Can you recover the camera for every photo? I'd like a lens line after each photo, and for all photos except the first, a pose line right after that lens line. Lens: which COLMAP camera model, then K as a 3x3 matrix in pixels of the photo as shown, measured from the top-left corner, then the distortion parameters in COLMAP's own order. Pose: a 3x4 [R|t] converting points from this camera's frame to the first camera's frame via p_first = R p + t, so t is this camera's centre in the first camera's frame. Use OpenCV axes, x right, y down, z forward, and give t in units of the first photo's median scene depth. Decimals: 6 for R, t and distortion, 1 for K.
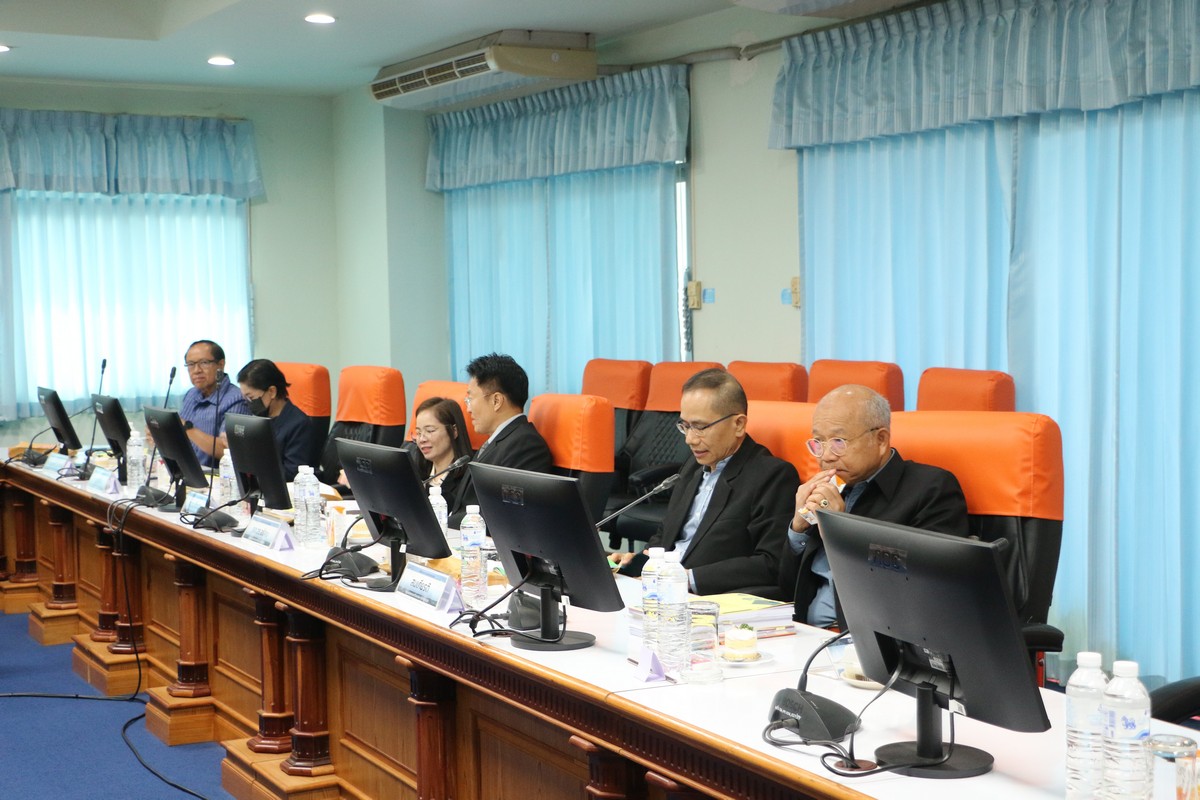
lens RADIAL K [[1750.2, 0, 603.1], [0, 1750.2, 435.0], [0, 0, 1]] dist [0.002932, 0.530515]
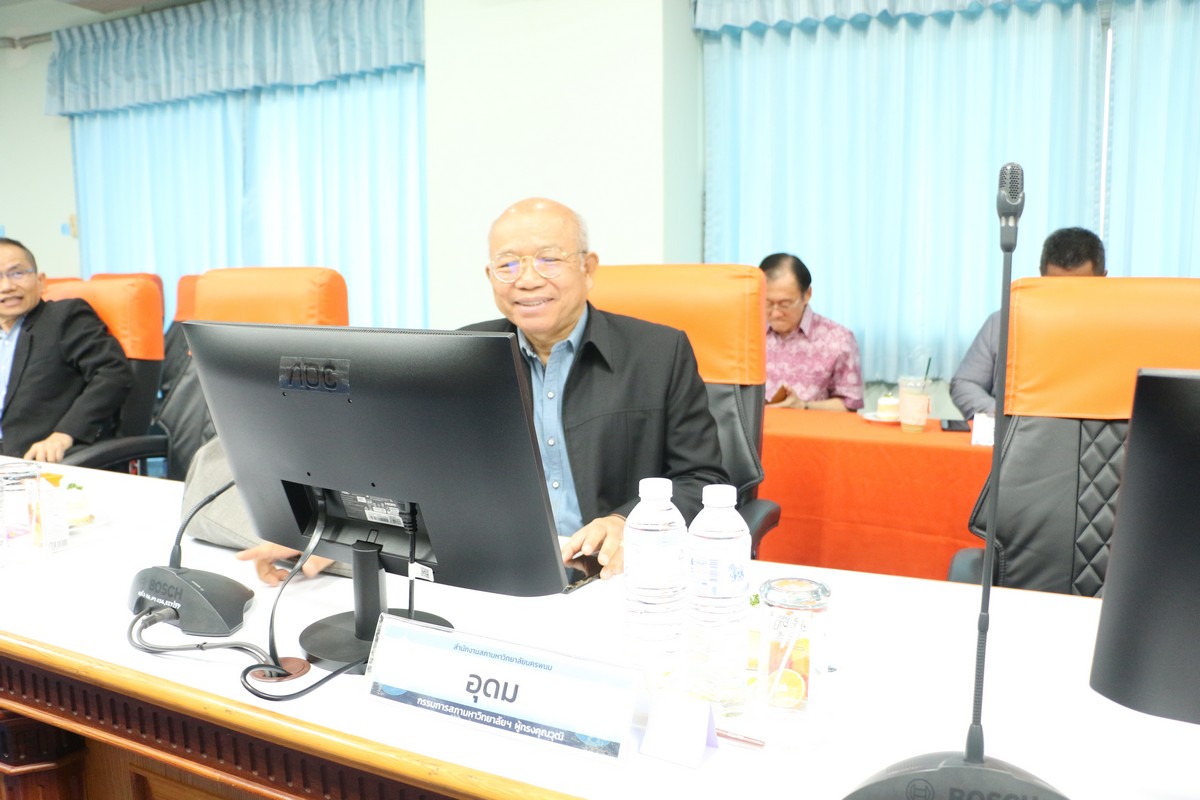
lens RADIAL K [[970.3, 0, 600.0], [0, 970.3, 400.0], [0, 0, 1]] dist [-0.197310, 0.168473]
pose [[0.804805, -0.067386, 0.589701, 0.011620], [0.034459, 0.997163, 0.066919, 0.021830], [-0.592538, -0.033536, 0.804844, 0.232136]]
